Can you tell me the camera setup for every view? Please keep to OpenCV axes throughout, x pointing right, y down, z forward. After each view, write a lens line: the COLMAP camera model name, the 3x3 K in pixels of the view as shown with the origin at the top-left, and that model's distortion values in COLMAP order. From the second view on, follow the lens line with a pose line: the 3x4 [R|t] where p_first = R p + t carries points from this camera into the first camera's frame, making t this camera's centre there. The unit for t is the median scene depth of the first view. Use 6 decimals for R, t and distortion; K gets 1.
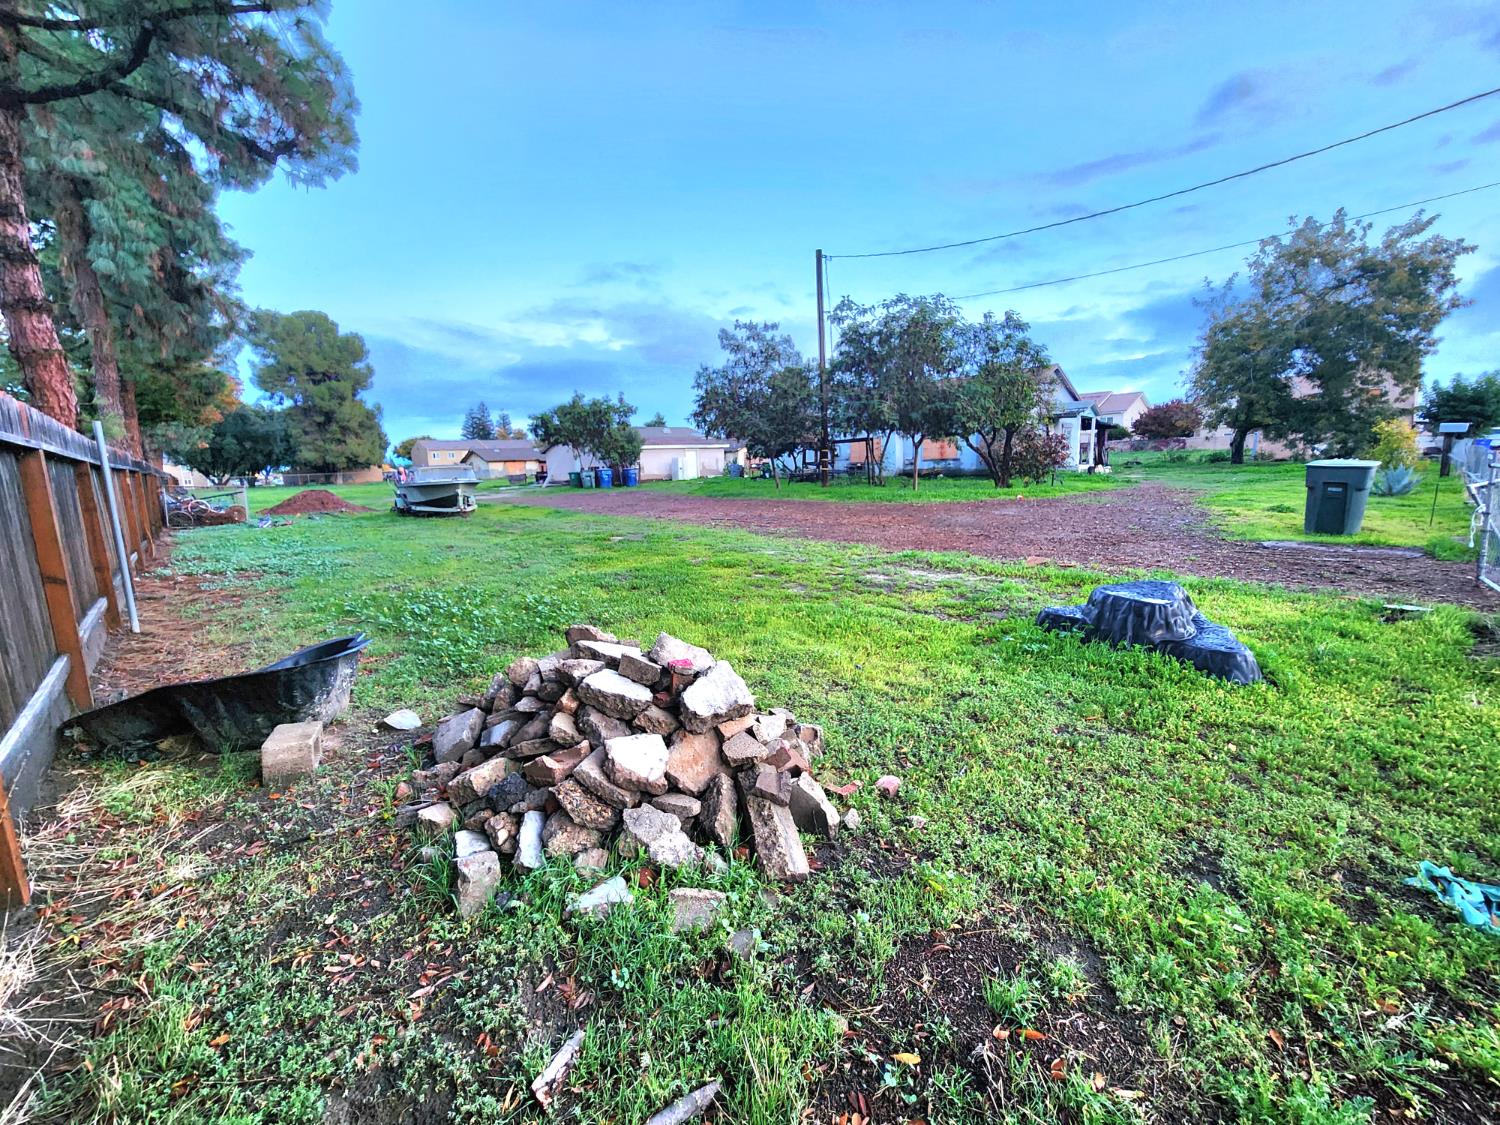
lens RADIAL K [[602.1, 0, 750.0], [0, 602.1, 562.5], [0, 0, 1]] dist [0.000741, -0.002783]
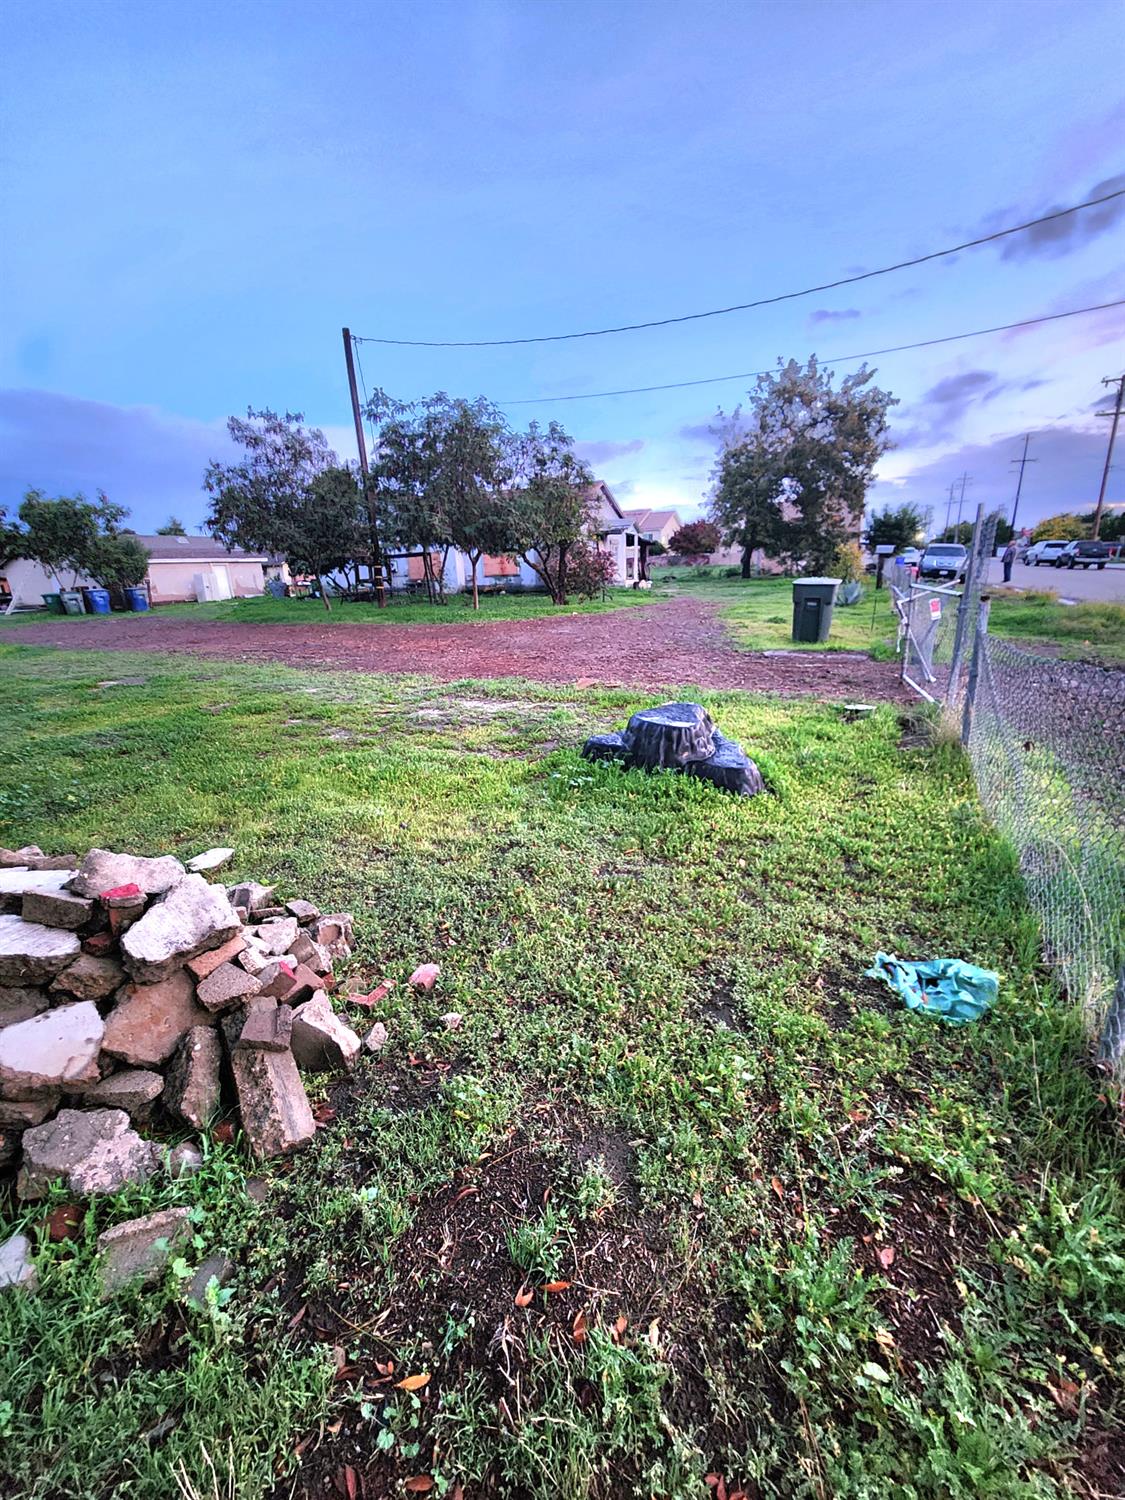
lens RADIAL K [[602.1, 0, 562.5], [0, 602.1, 750.0], [0, 0, 1]] dist [0.000741, -0.002783]
pose [[0.925897, -0.109177, 0.361655, 0.098775], [0.065973, 0.989348, 0.129763, -0.045279], [-0.371970, -0.096288, 0.923237, 0.103263]]
